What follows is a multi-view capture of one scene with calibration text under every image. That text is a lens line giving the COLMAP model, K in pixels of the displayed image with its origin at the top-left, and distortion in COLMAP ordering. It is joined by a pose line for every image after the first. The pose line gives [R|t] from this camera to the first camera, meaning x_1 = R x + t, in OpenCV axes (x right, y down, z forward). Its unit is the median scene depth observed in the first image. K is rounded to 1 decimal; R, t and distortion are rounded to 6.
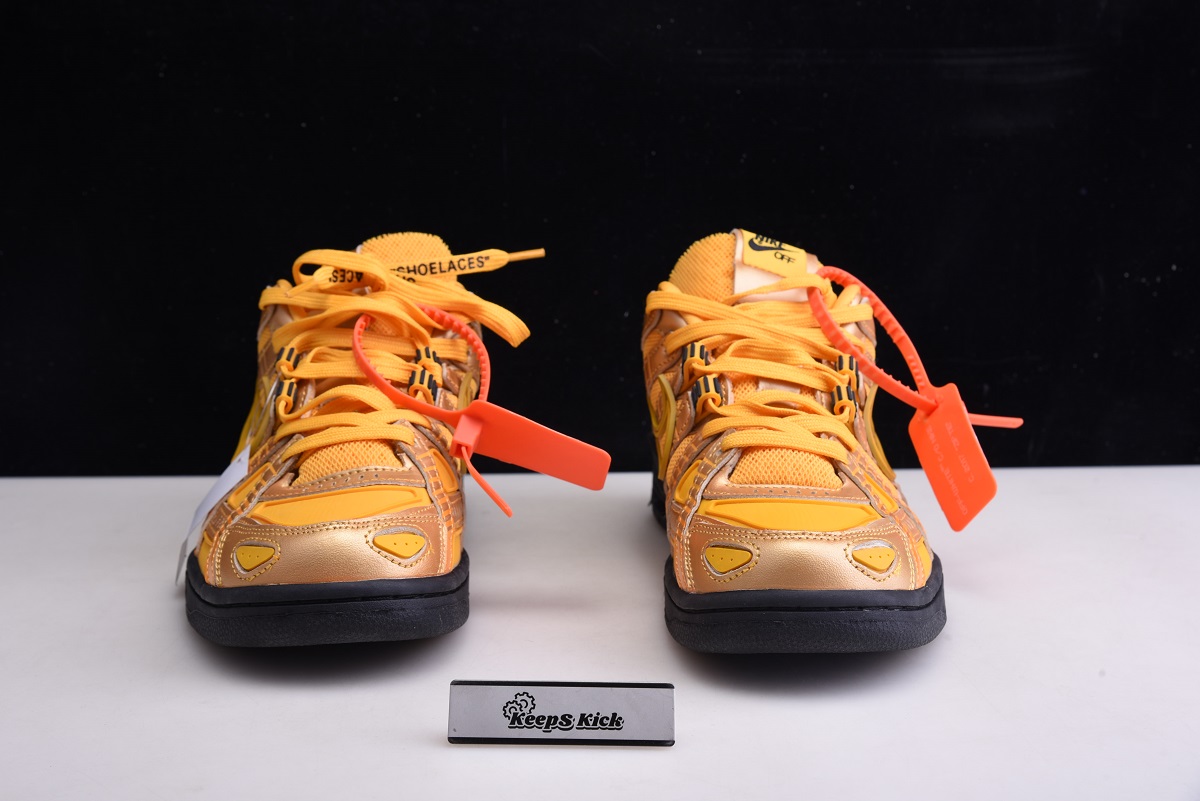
lens RADIAL K [[1950.9, 0, 600.0], [0, 1950.9, 400.5], [0, 0, 1]] dist [0.244891, -0.074051]
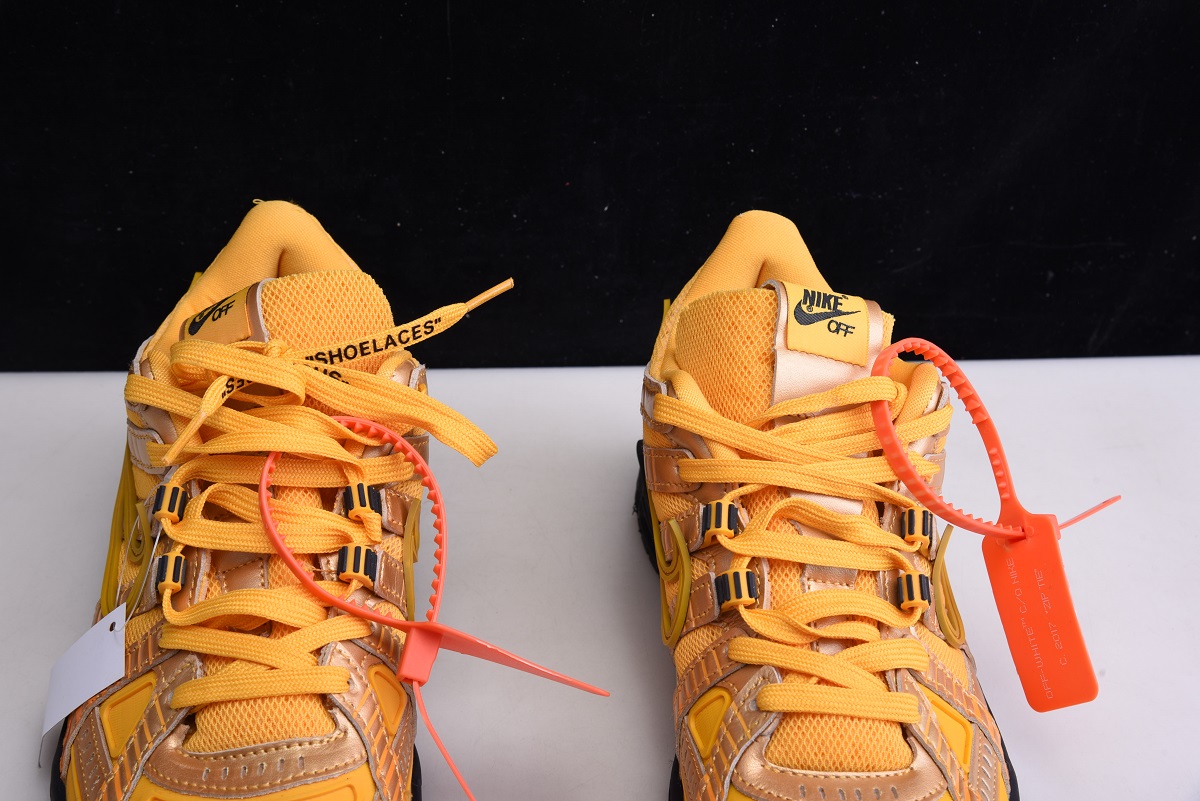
lens RADIAL K [[1950.9, 0, 600.0], [0, 1950.9, 400.5], [0, 0, 1]] dist [0.244891, -0.074051]
pose [[0.997995, 0.009824, 0.062532, -0.043566], [-0.036280, 0.898297, 0.437887, -0.376680], [-0.051870, -0.439278, 0.896852, 0.334678]]
